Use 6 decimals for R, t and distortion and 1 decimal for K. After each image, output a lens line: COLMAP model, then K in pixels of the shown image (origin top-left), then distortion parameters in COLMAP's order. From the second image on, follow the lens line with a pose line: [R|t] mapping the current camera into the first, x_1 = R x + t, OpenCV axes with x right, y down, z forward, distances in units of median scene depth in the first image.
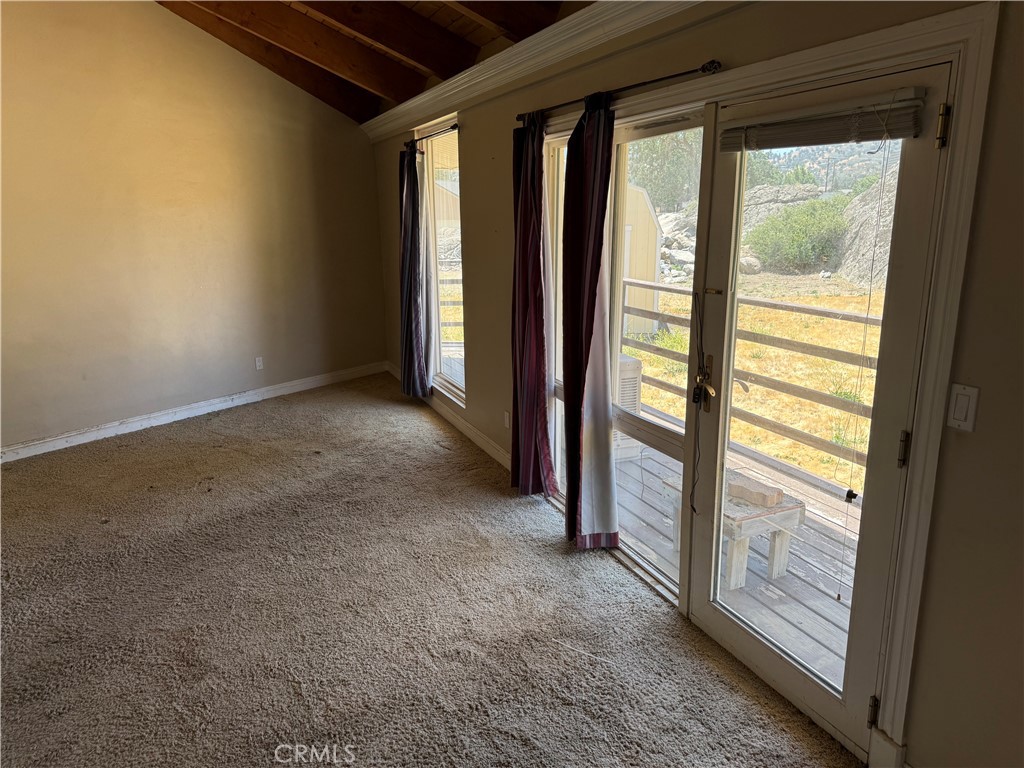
lens RADIAL K [[718.5, 0, 509.1], [0, 718.5, 385.5], [0, 0, 1]] dist [0.119432, -0.162781]
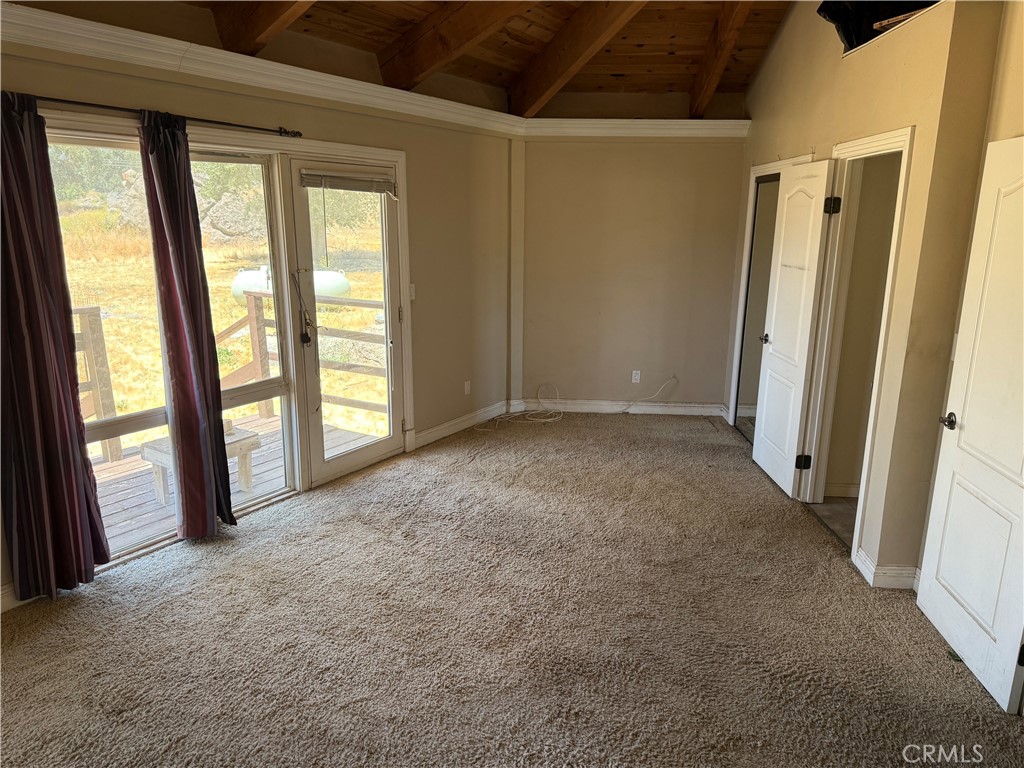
lens RADIAL K [[718.5, 0, 509.1], [0, 718.5, 385.5], [0, 0, 1]] dist [0.119432, -0.162781]
pose [[-0.546805, -0.197223, 0.813700, -1.165212], [0.189541, 0.917470, 0.349747, -0.328777], [-0.815523, 0.345473, -0.464295, 1.277780]]
